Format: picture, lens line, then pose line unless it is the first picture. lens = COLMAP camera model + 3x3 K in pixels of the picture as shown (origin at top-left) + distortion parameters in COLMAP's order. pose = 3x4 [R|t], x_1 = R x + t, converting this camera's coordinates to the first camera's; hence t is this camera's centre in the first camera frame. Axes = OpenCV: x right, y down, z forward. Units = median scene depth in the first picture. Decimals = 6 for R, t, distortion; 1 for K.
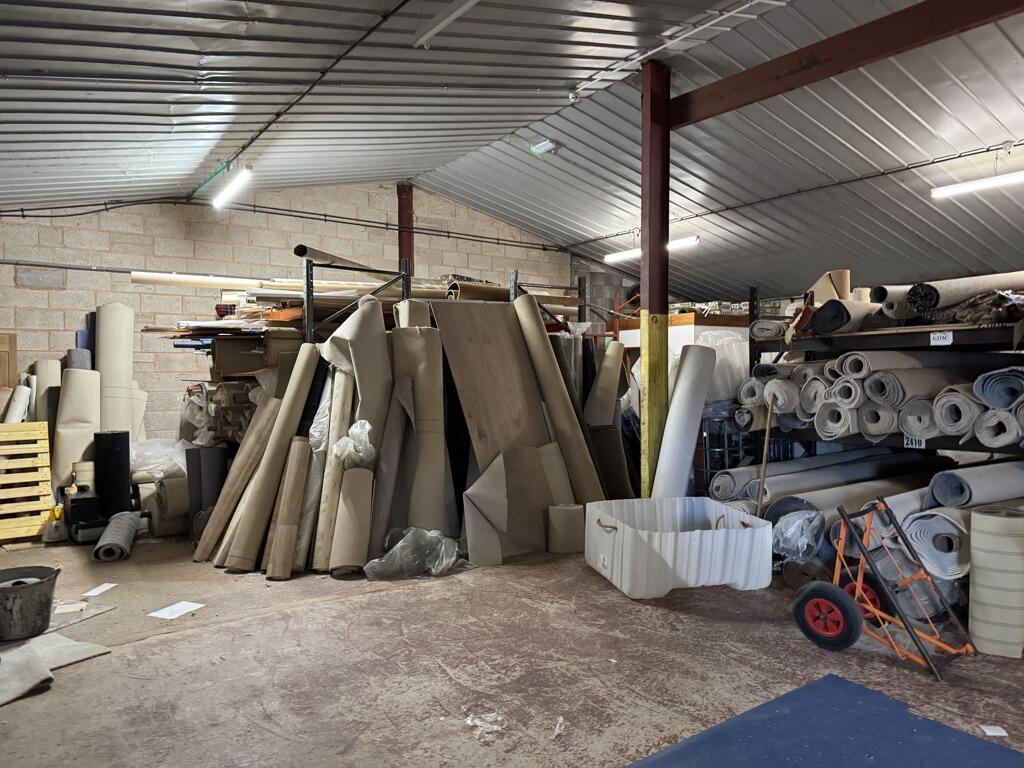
lens RADIAL K [[720.2, 0, 522.8], [0, 720.2, 389.6], [0, 0, 1]] dist [0.079046, -0.098885]
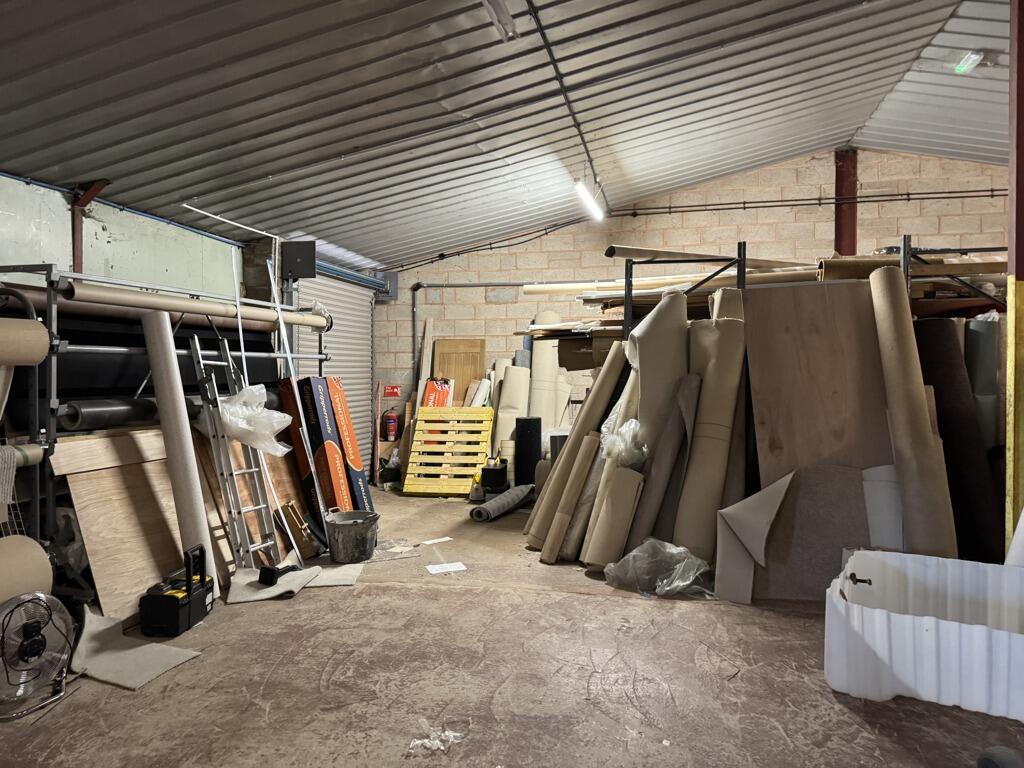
lens RADIAL K [[720.2, 0, 518.8], [0, 720.2, 384.0], [0, 0, 1]] dist [0.079046, -0.098885]
pose [[0.659869, 0.018410, -0.751155, 0.386798], [-0.016851, 0.999811, 0.009701, -0.011532], [0.751191, 0.006256, 0.660055, 0.232312]]
